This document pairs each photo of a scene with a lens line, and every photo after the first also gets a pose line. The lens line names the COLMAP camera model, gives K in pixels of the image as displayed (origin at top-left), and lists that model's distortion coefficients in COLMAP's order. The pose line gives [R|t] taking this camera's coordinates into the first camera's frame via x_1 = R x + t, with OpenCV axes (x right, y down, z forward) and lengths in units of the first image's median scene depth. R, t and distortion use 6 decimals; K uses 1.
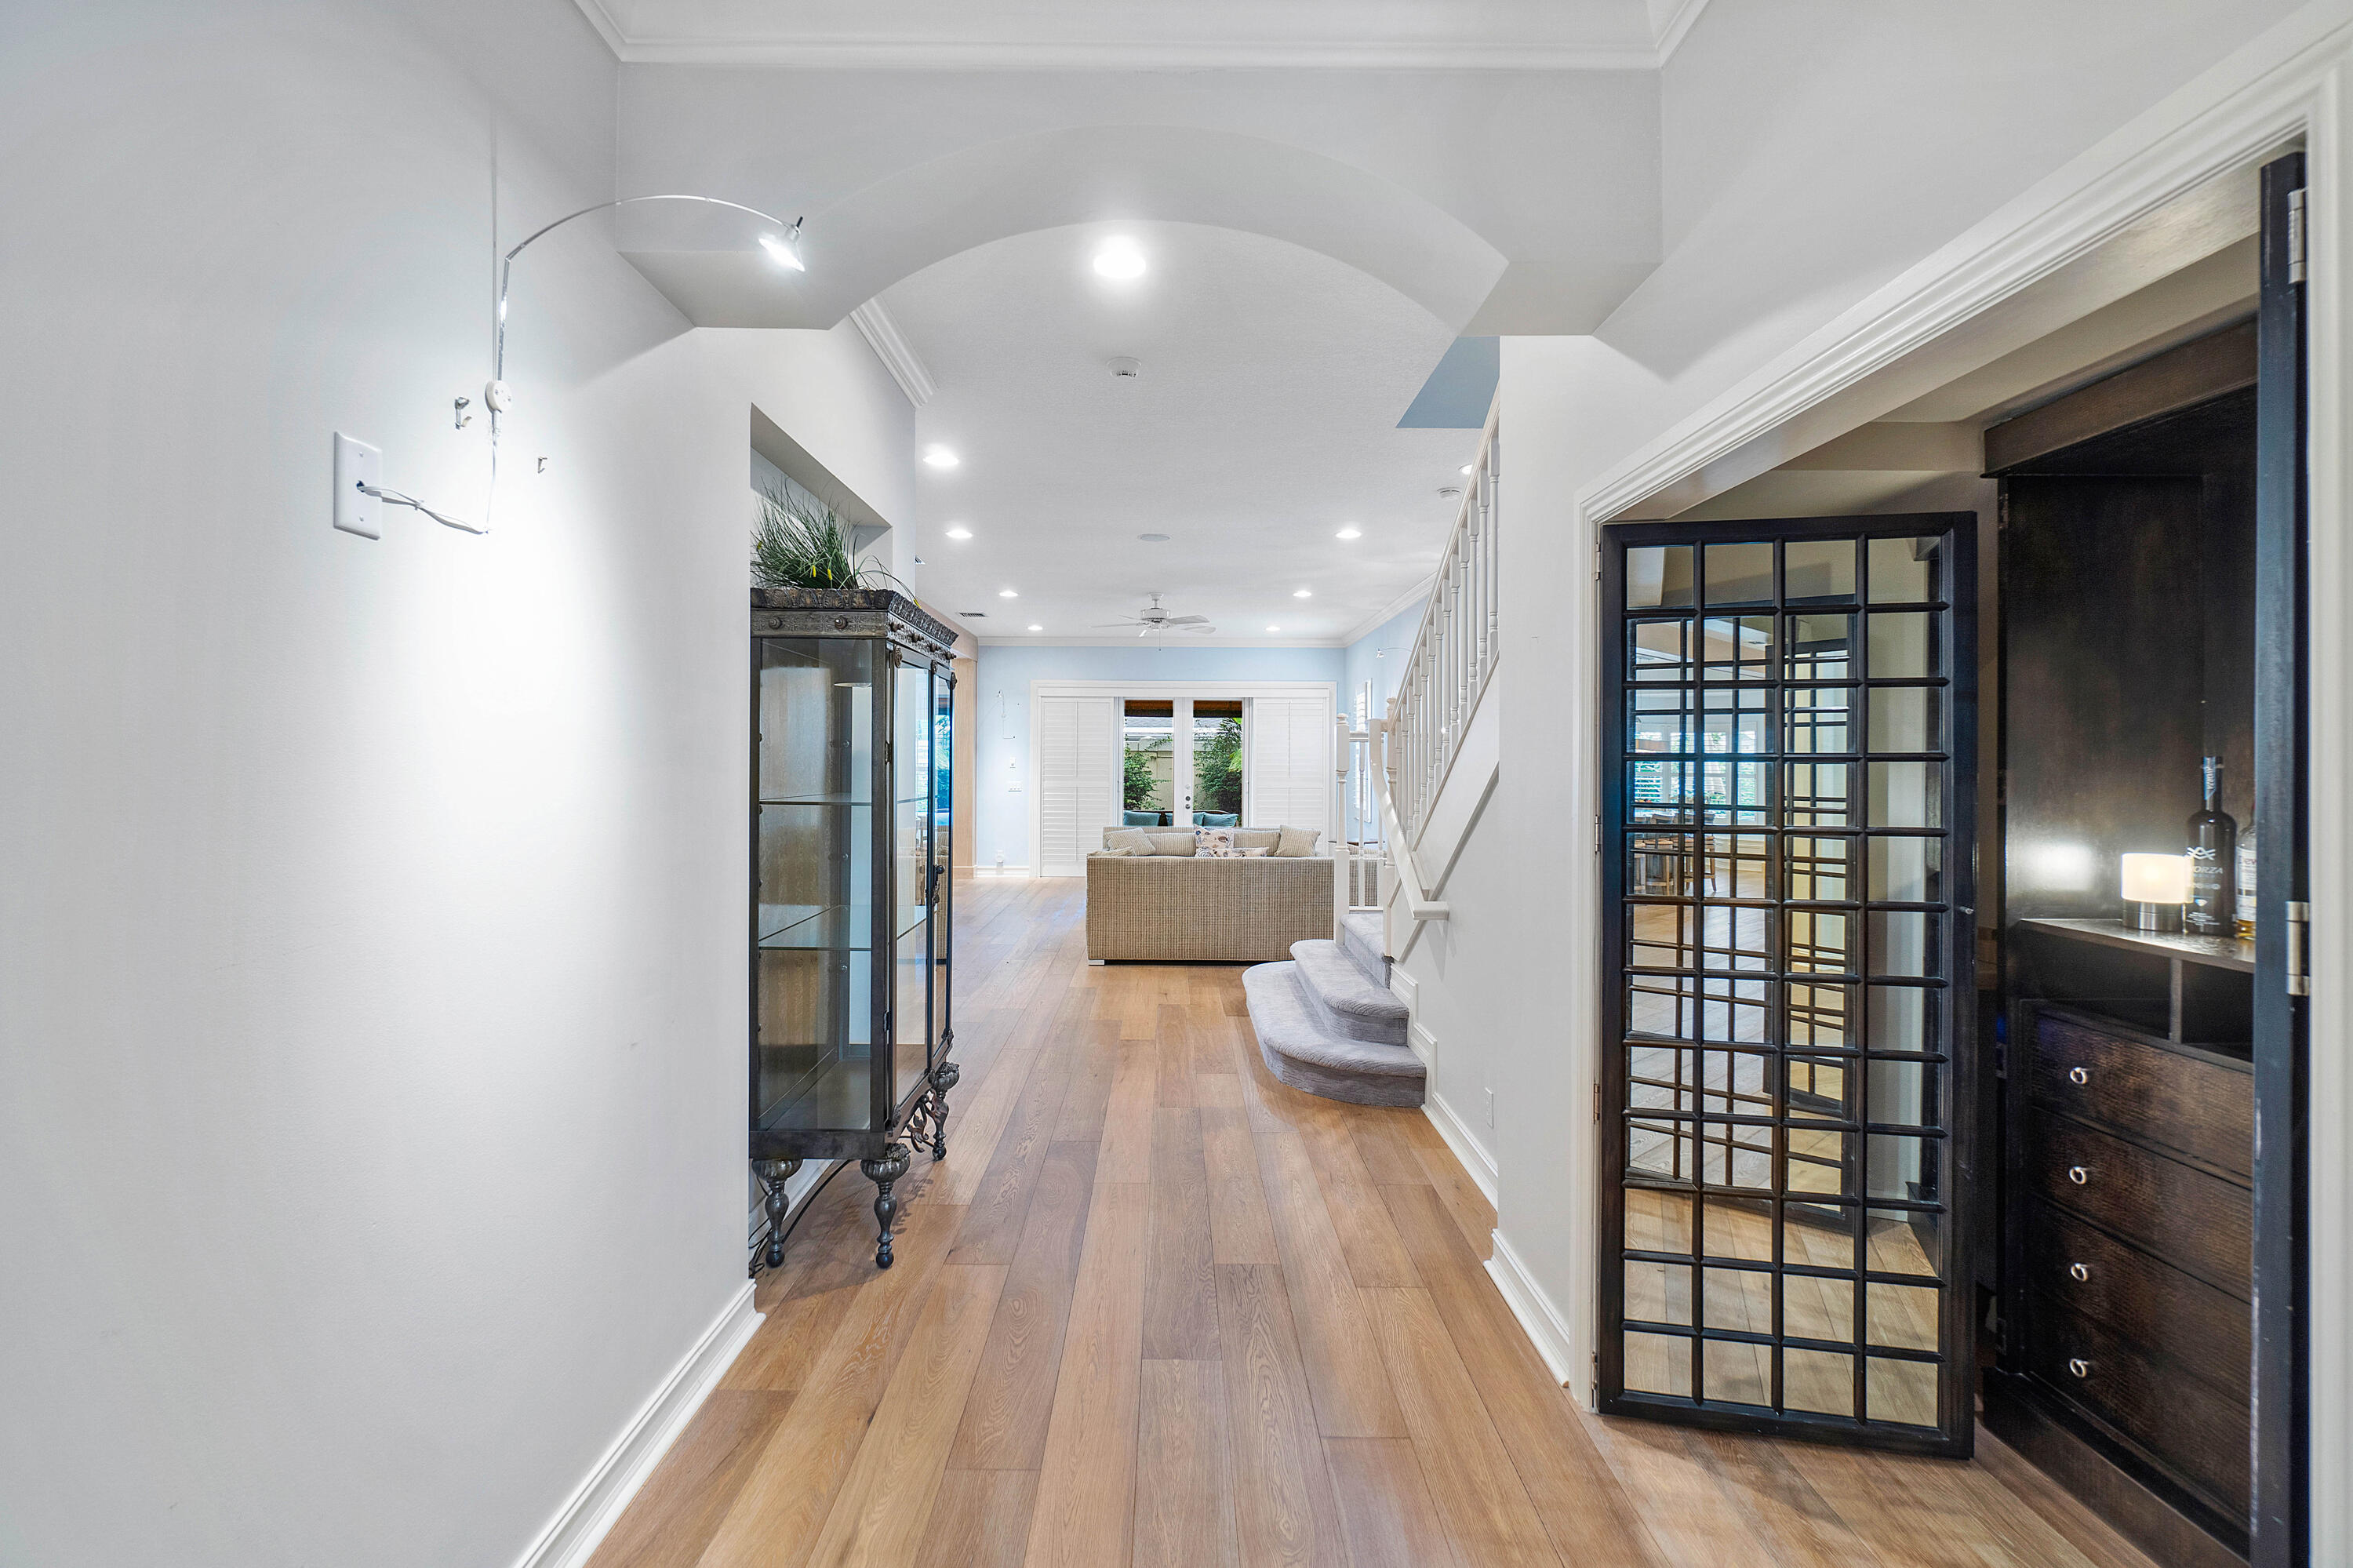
lens RADIAL K [[1116.6, 0, 1176.5], [0, 1116.6, 784.0], [0, 0, 1]] dist [-0.000765, -0.000185]
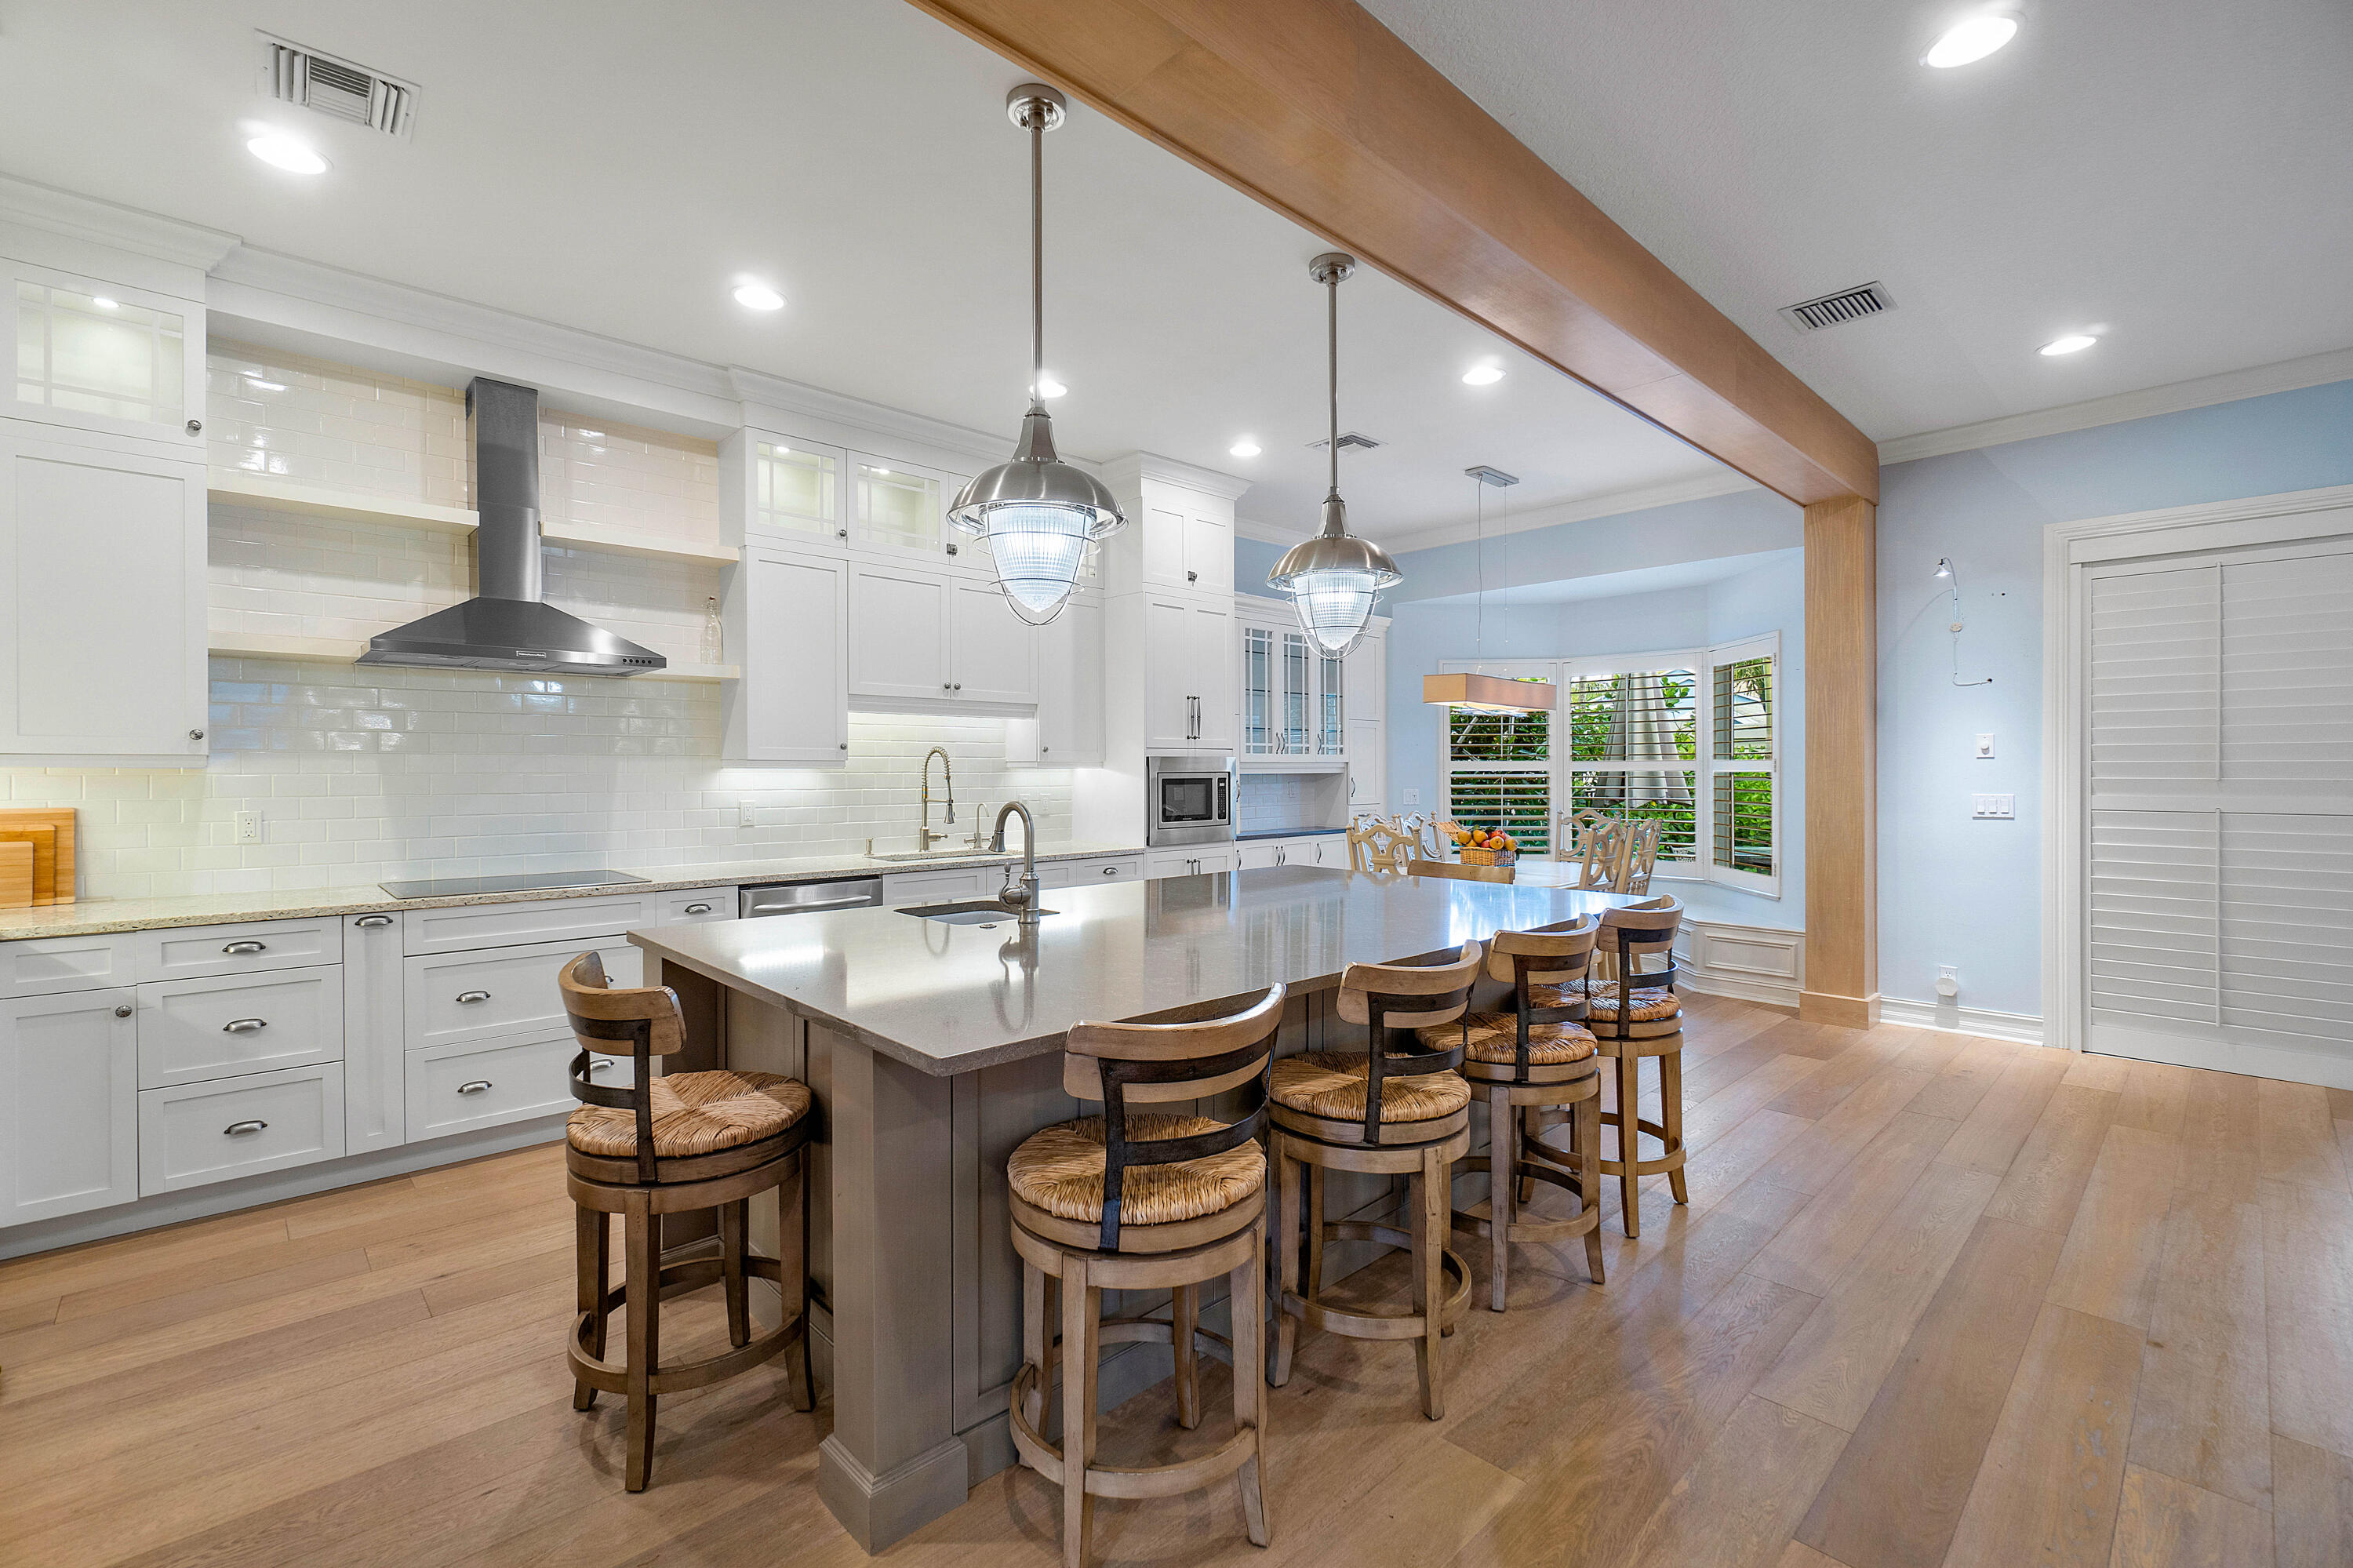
lens RADIAL K [[1026.2, 0, 1156.9], [0, 1026.2, 772.7], [0, 0, 1]] dist [-0.007827, 0.000112]
pose [[0.681766, -0.008320, -0.731523, -0.083712], [-0.002881, 0.999897, -0.014057, -0.003896], [0.731565, 0.011691, 0.681671, 0.546085]]
